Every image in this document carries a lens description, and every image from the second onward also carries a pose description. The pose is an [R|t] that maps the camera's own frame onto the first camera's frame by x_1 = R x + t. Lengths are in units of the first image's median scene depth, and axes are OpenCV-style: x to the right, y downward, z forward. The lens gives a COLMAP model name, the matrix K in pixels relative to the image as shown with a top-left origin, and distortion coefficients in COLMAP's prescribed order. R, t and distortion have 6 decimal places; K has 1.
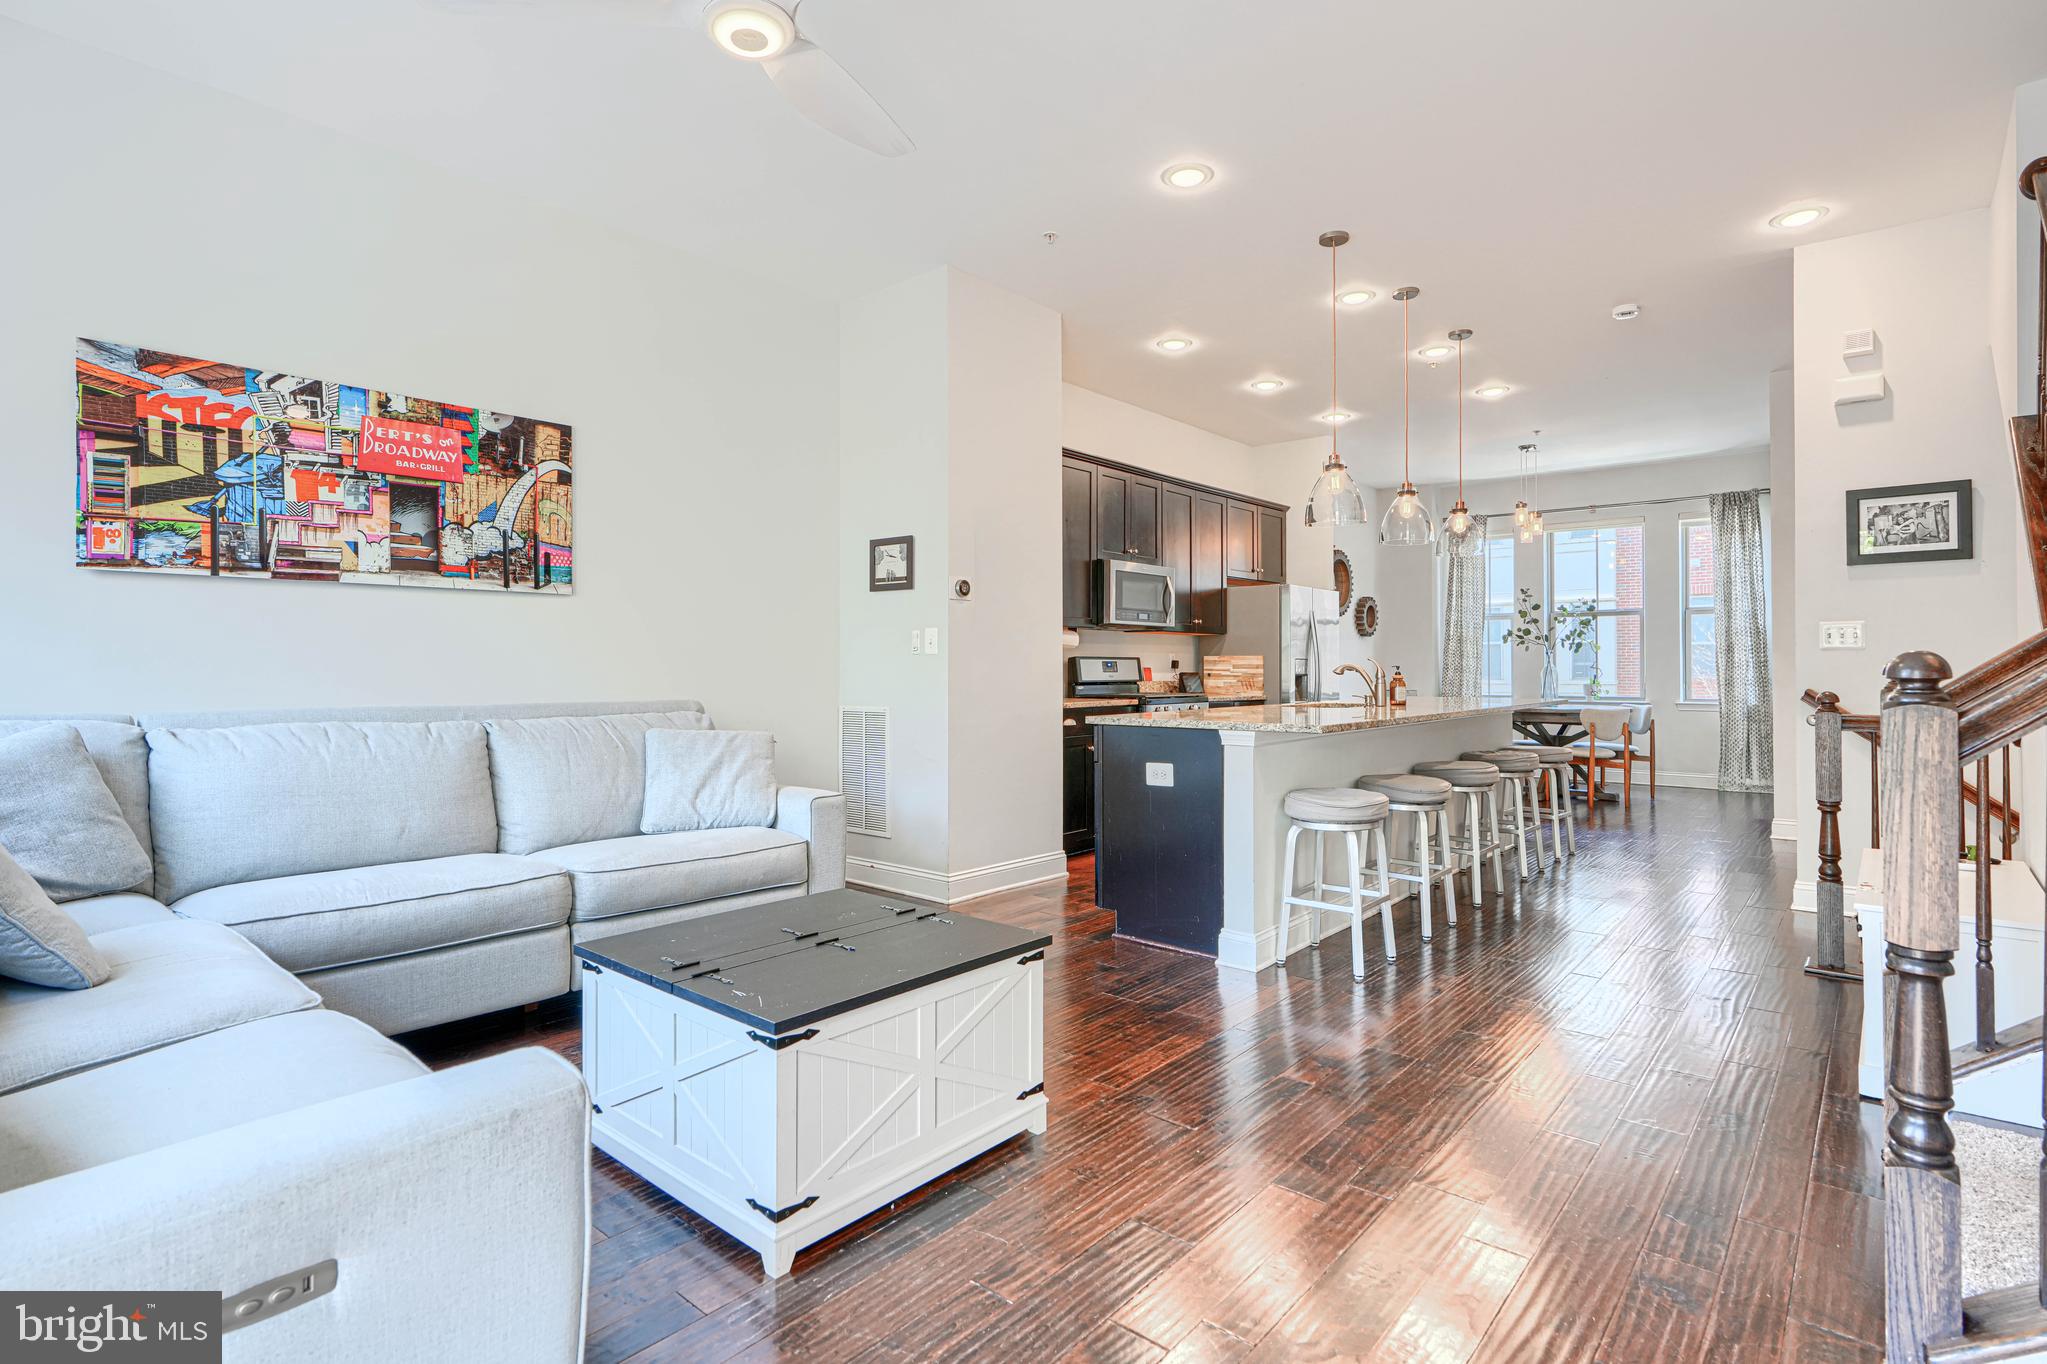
lens RADIAL K [[1011.9, 0, 1027.7], [0, 1011.9, 660.0], [0, 0, 1]] dist [-0.000470, -0.000187]
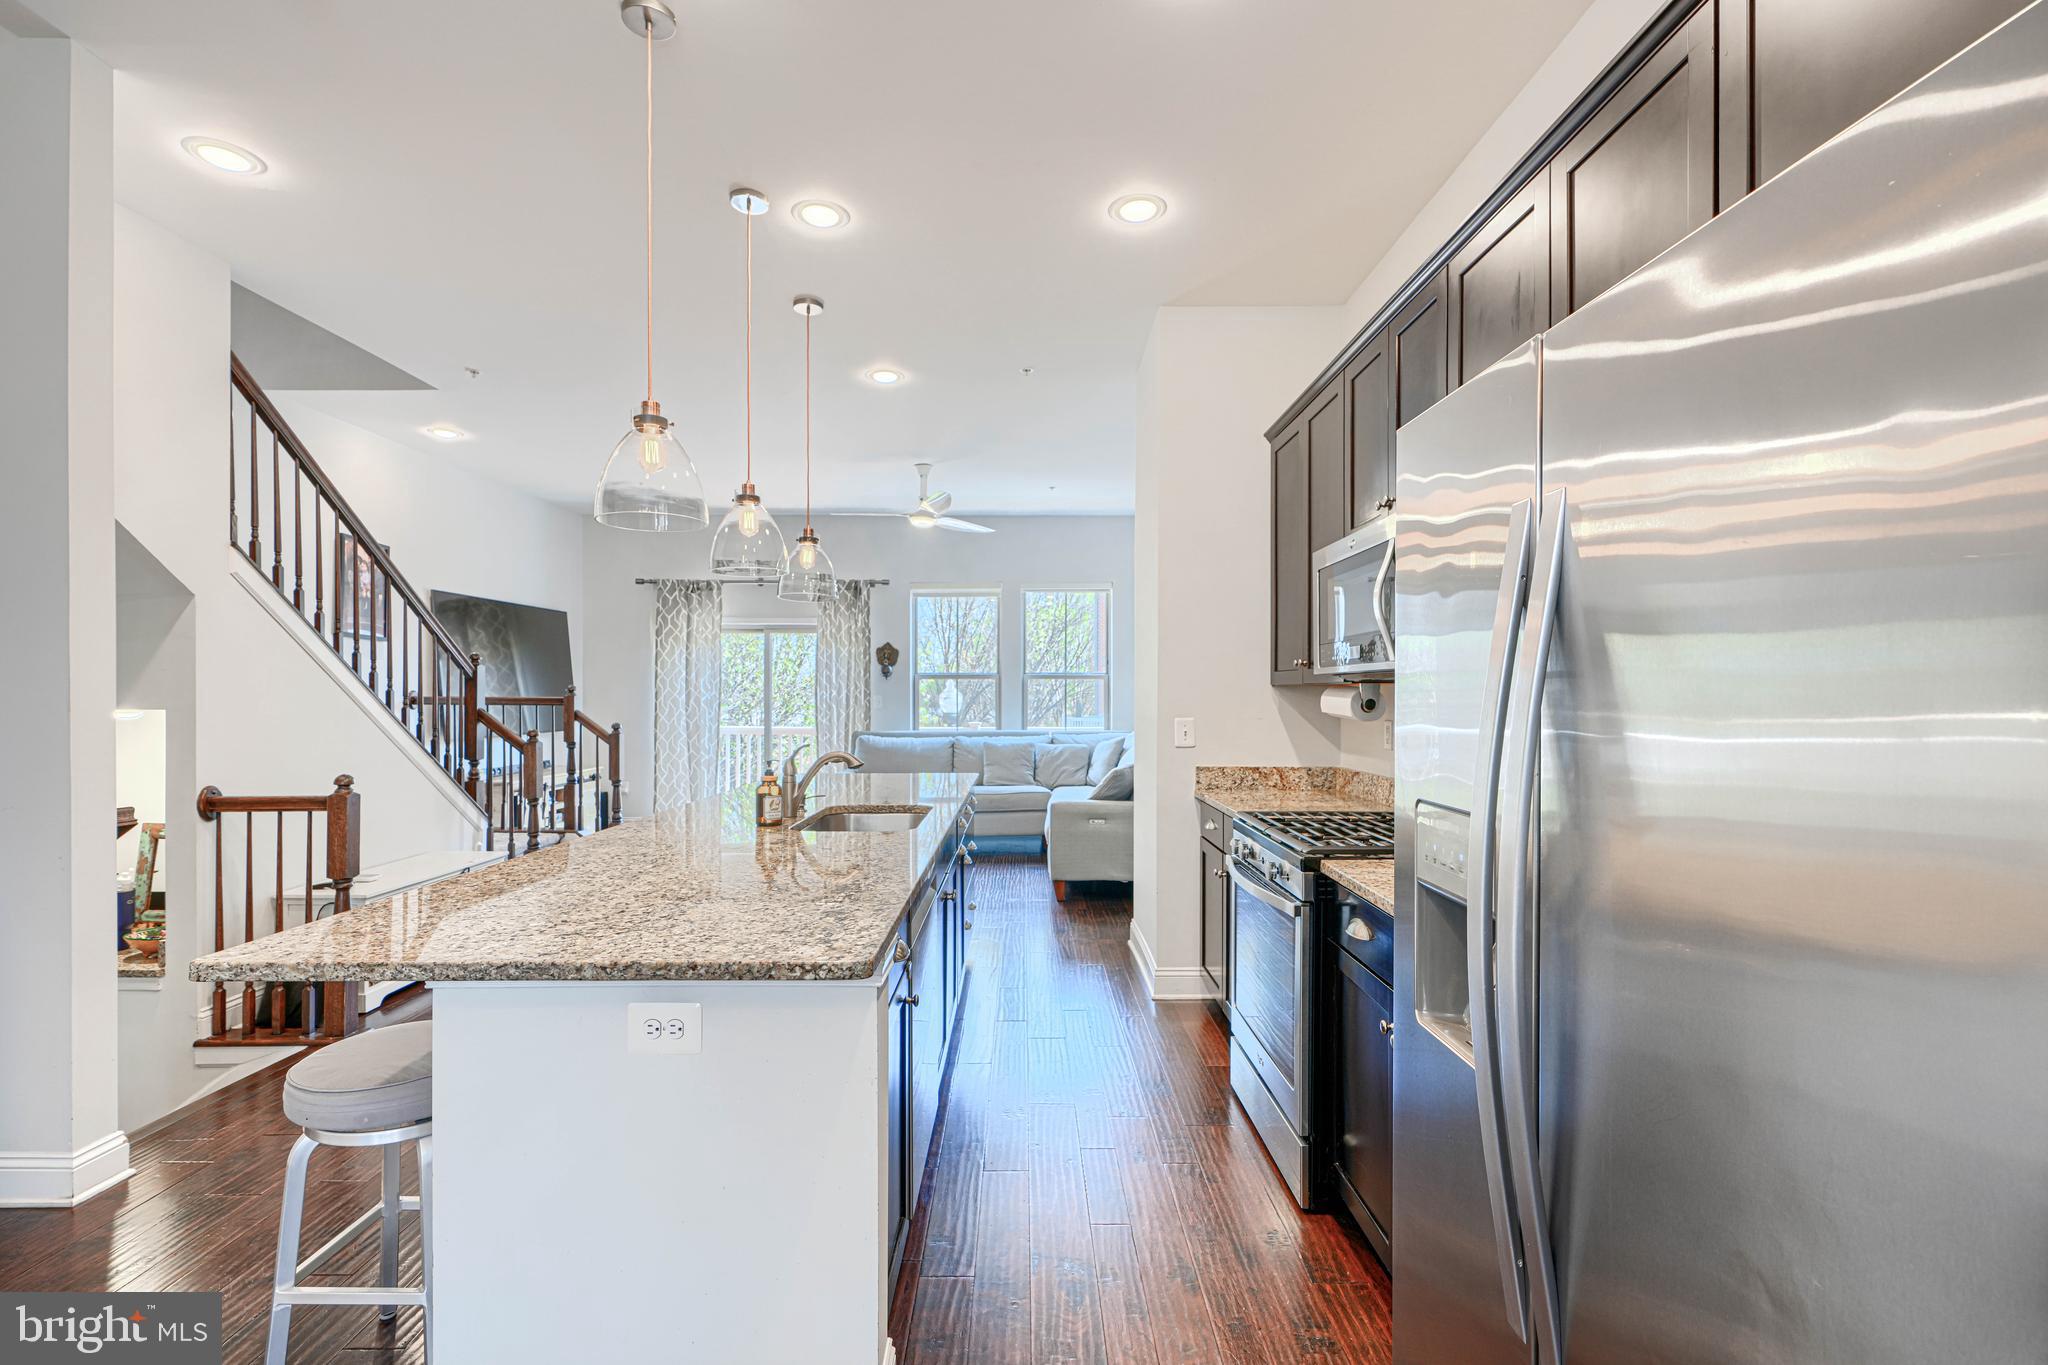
lens RADIAL K [[922.2, 0, 1023.8], [0, 922.2, 697.0], [0, 0, 1]] dist [0.000076, 0.000351]
pose [[-0.757207, 0.002684, -0.653170, 0.725564], [0.005528, 0.999982, -0.002299, -0.034989], [0.653152, -0.005352, -0.757208, 1.802681]]
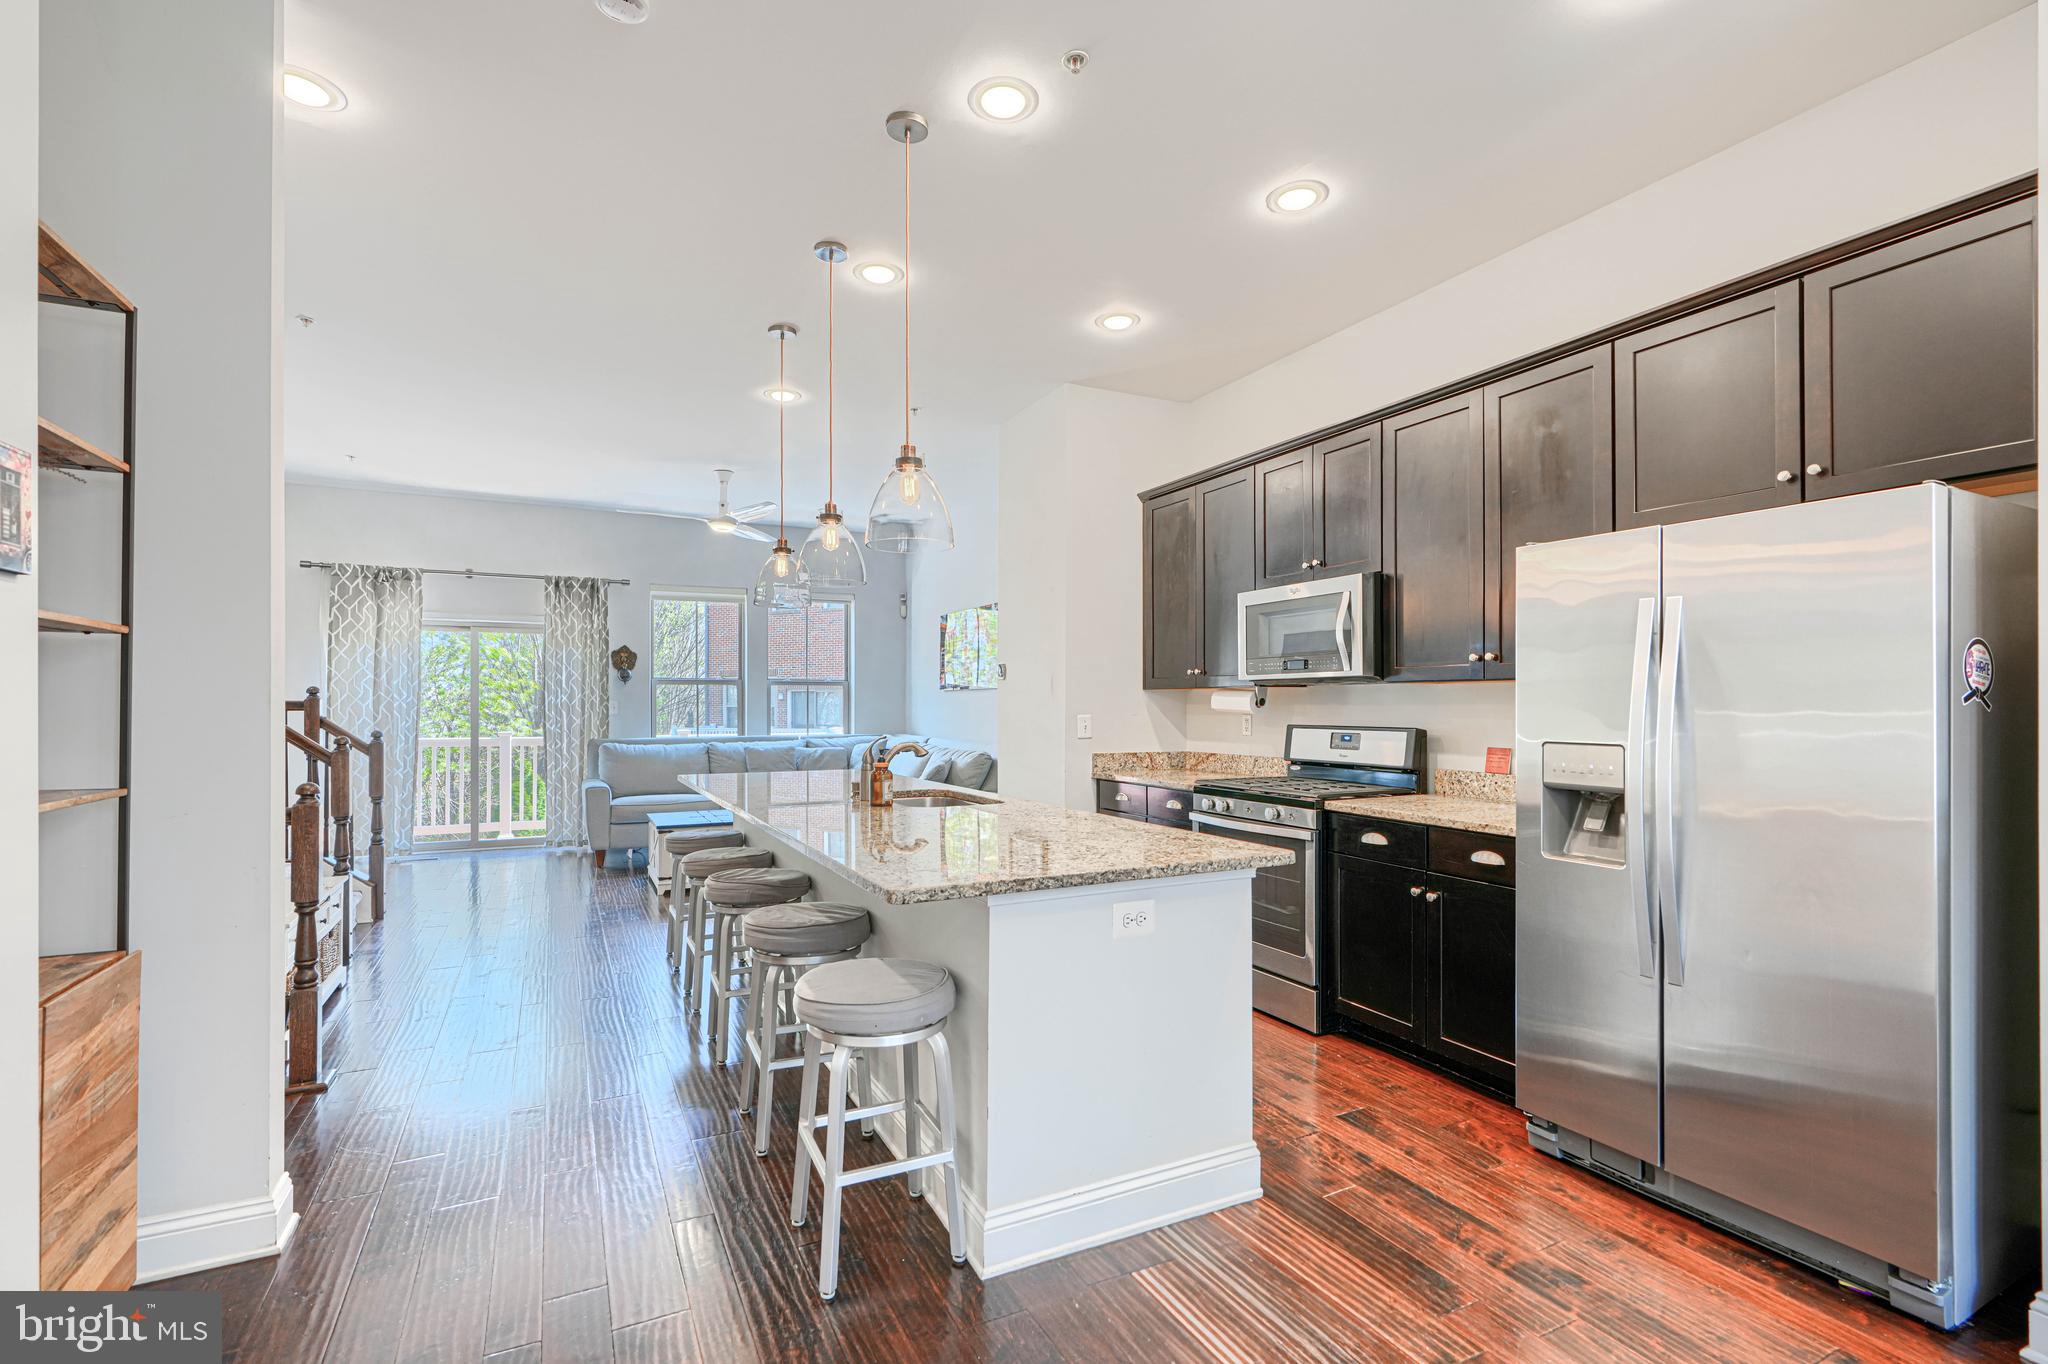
lens RADIAL K [[922.2, 0, 1023.8], [0, 922.2, 696.5], [0, 0, 1]] dist [0.000076, 0.000351]
pose [[-0.380465, -0.006703, -0.924771, 1.085188], [0.008451, 0.999907, -0.010725, -0.026744], [0.924757, -0.011896, -0.380373, 1.584125]]
